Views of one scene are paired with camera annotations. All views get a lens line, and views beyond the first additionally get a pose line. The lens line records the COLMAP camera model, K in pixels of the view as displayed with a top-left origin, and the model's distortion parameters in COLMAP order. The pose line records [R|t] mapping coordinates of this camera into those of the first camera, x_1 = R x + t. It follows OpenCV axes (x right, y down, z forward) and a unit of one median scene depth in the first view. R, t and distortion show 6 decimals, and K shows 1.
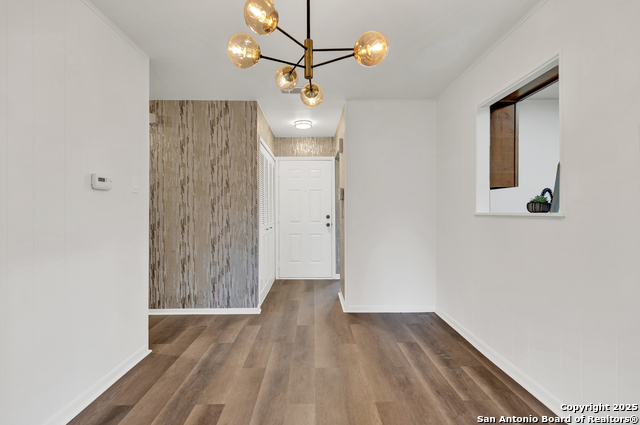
lens RADIAL K [[293.7, 0, 318.1], [0, 293.7, 206.9], [0, 0, 1]] dist [0.012157, -0.002880]
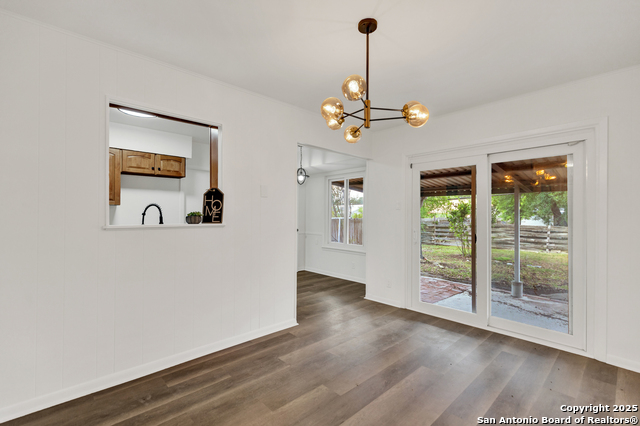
lens RADIAL K [[293.7, 0, 312.1], [0, 293.7, 206.6], [0, 0, 1]] dist [0.012157, -0.002880]
pose [[-0.661790, 0.022192, 0.749360, -0.531733], [-0.009671, 0.999226, -0.038133, -0.010924], [-0.749626, -0.032483, -0.661064, 1.244413]]
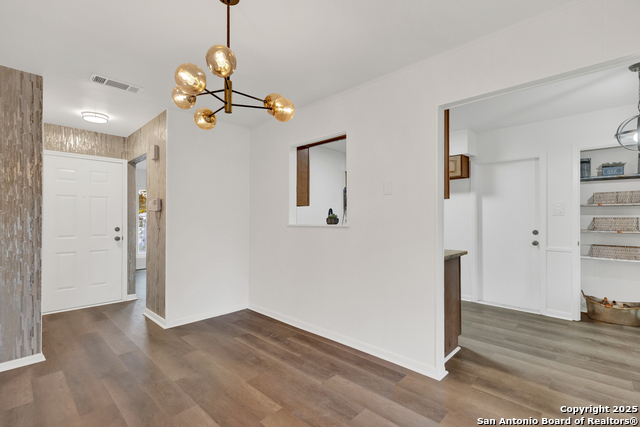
lens RADIAL K [[293.7, 0, 321.3], [0, 293.7, 215.7], [0, 0, 1]] dist [0.012157, -0.002880]
pose [[0.698818, 0.013278, 0.715176, -0.361932], [-0.010990, 0.999909, -0.007826, -0.012649], [-0.715215, -0.002390, 0.698901, -0.053307]]
